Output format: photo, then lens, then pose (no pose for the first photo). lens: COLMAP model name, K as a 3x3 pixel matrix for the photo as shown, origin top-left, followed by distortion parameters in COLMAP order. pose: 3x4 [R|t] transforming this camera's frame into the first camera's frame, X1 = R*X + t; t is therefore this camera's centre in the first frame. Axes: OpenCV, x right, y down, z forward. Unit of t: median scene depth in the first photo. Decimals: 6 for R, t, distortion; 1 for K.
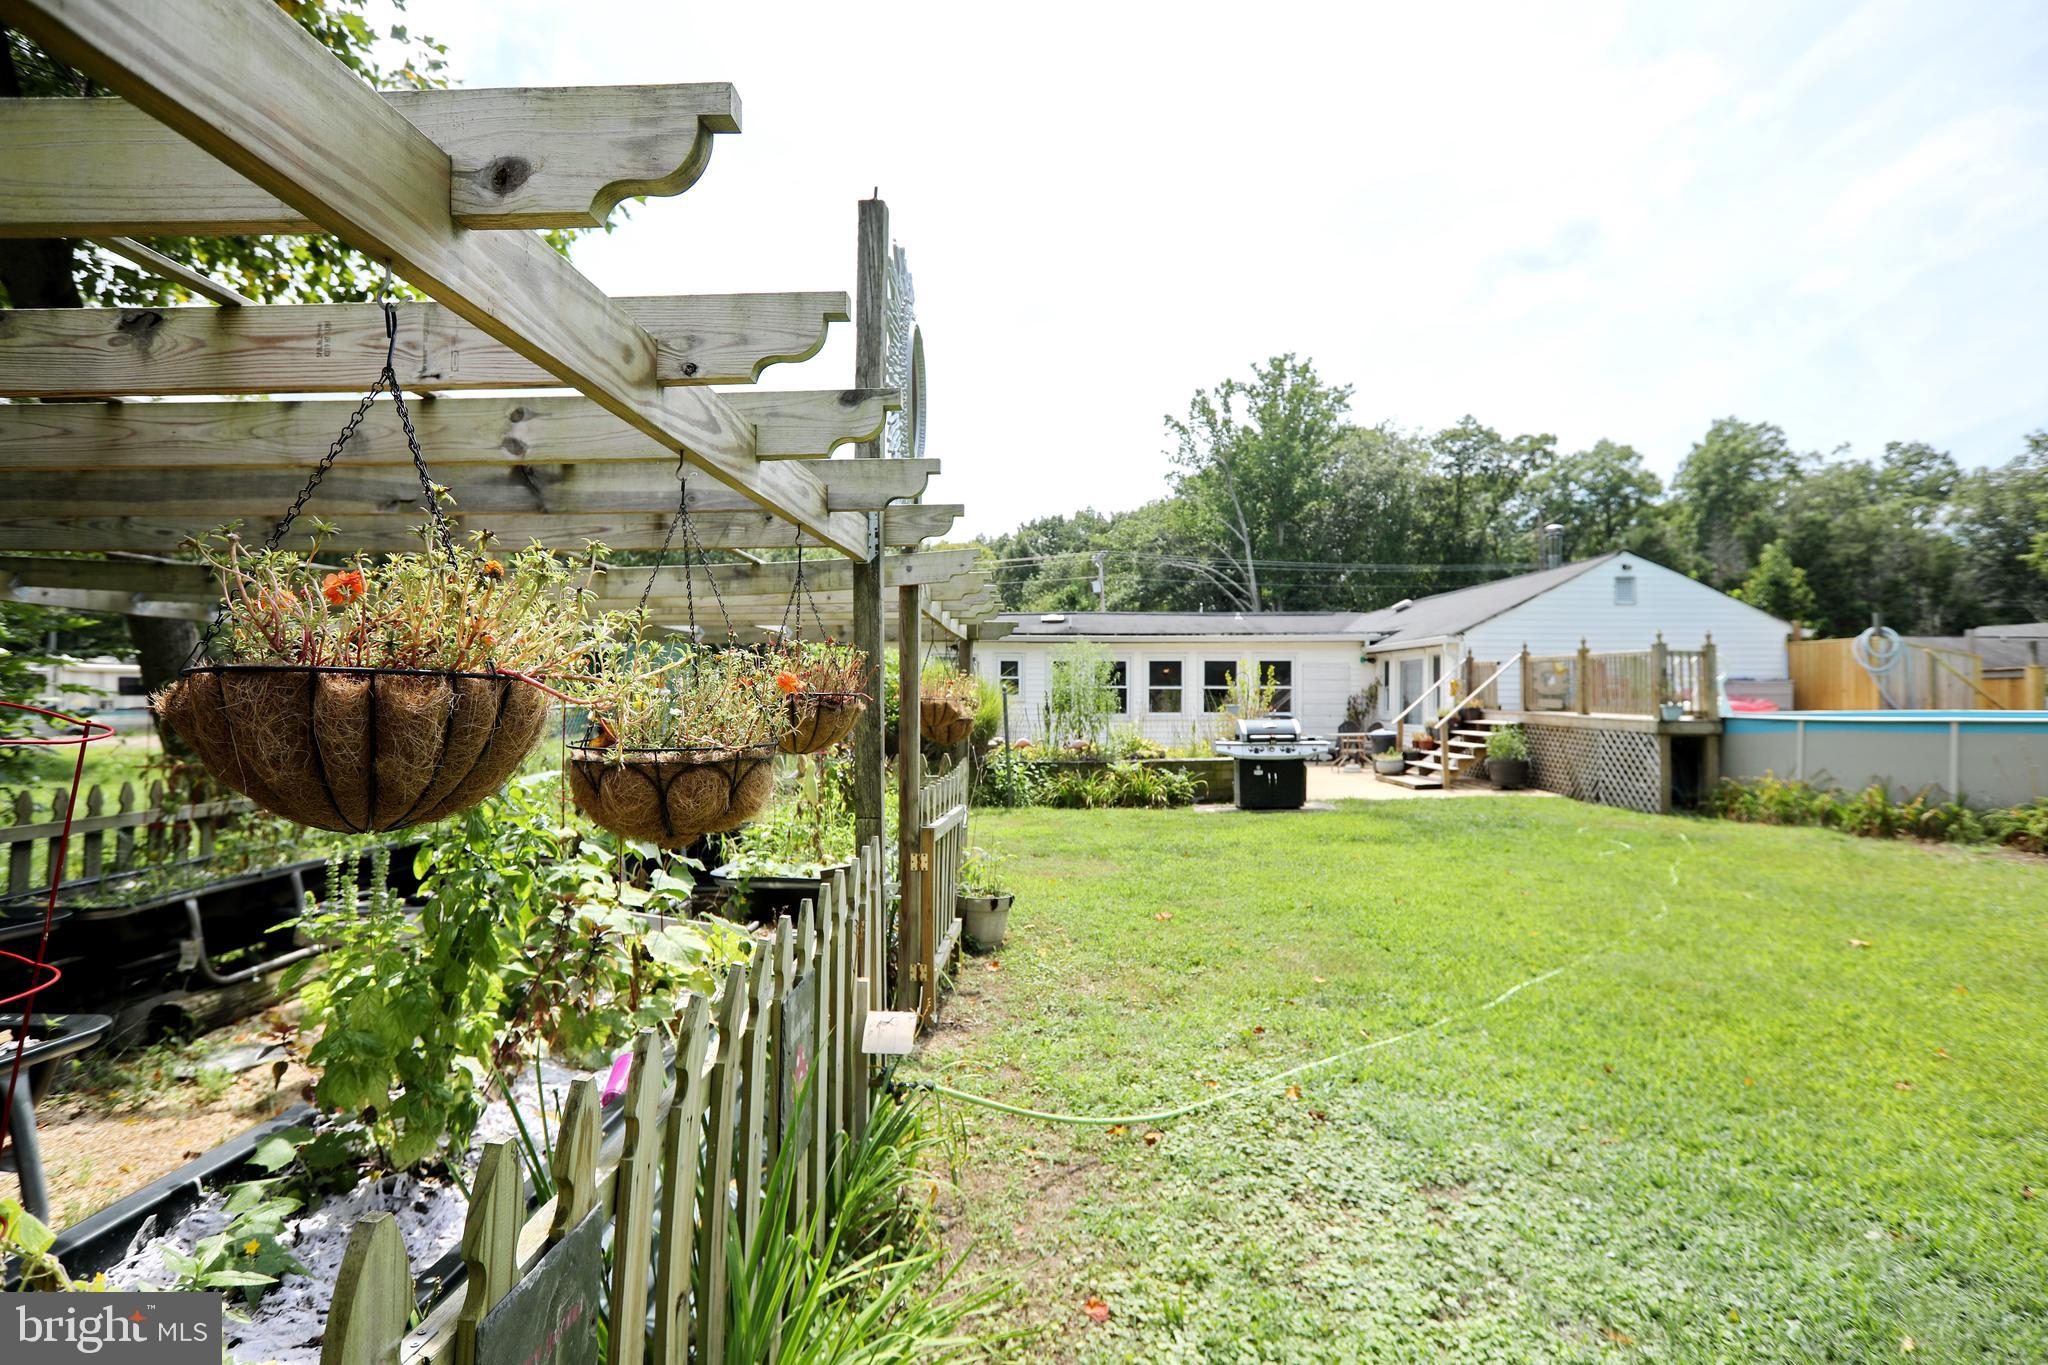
lens RADIAL K [[975.7, 0, 1035.5], [0, 975.7, 685.5], [0, 0, 1]] dist [-0.055366, 0.022847]
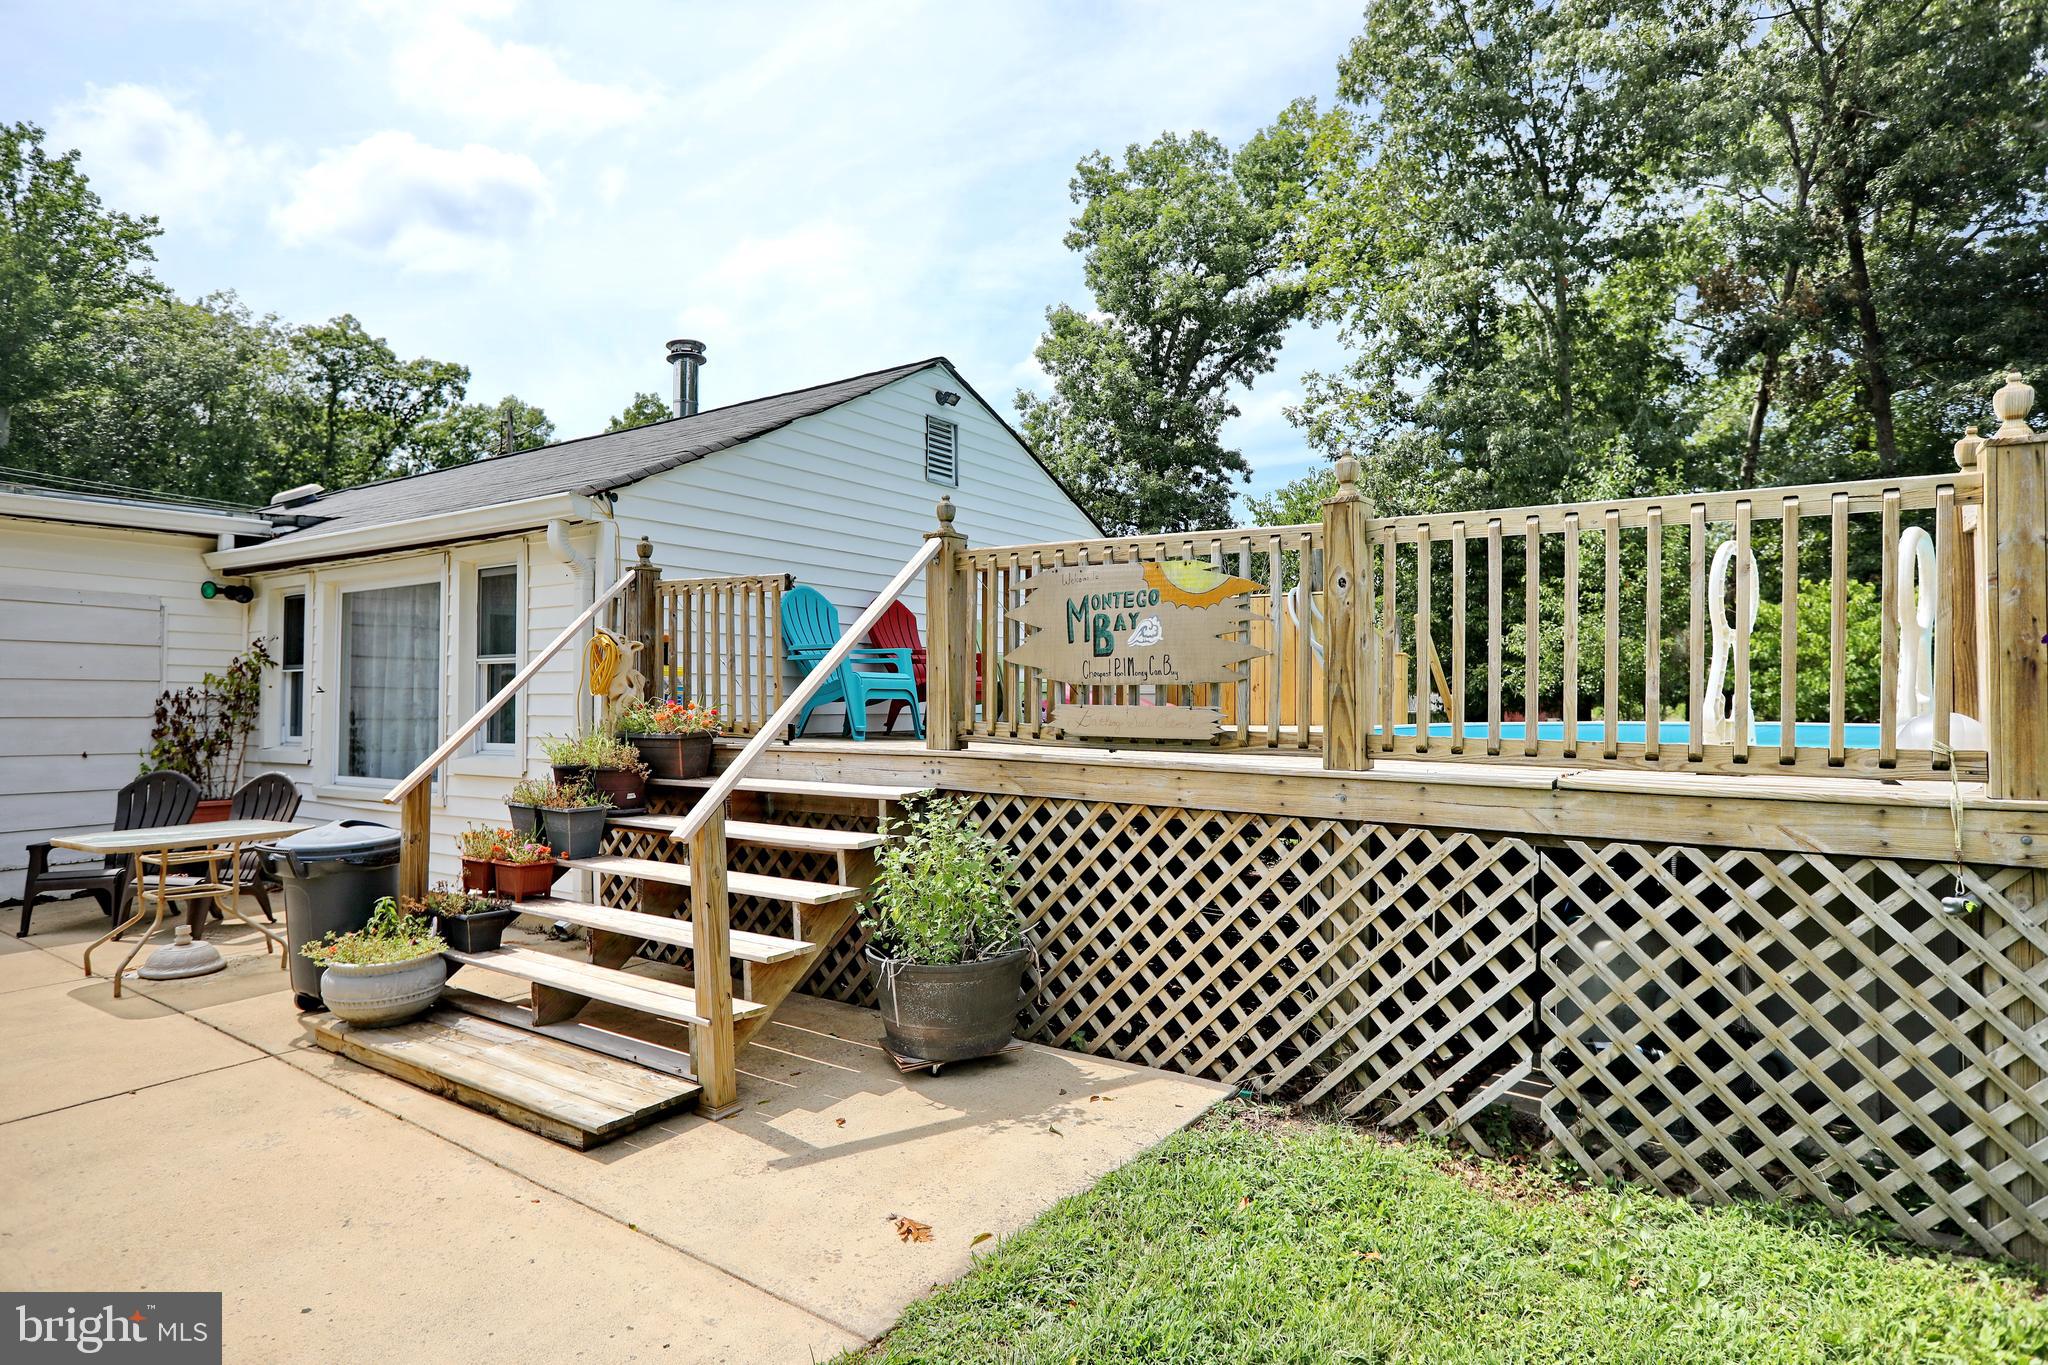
lens RADIAL K [[1080.8, 0, 1022.8], [0, 1080.8, 678.2], [0, 0, 1]] dist [-0.000512, 0.000885]
pose [[0.543872, 0.006139, 0.839146, 0.034053], [-0.003502, 0.999981, -0.005046, 0.001143], [-0.839161, -0.000195, 0.543883, 0.108220]]
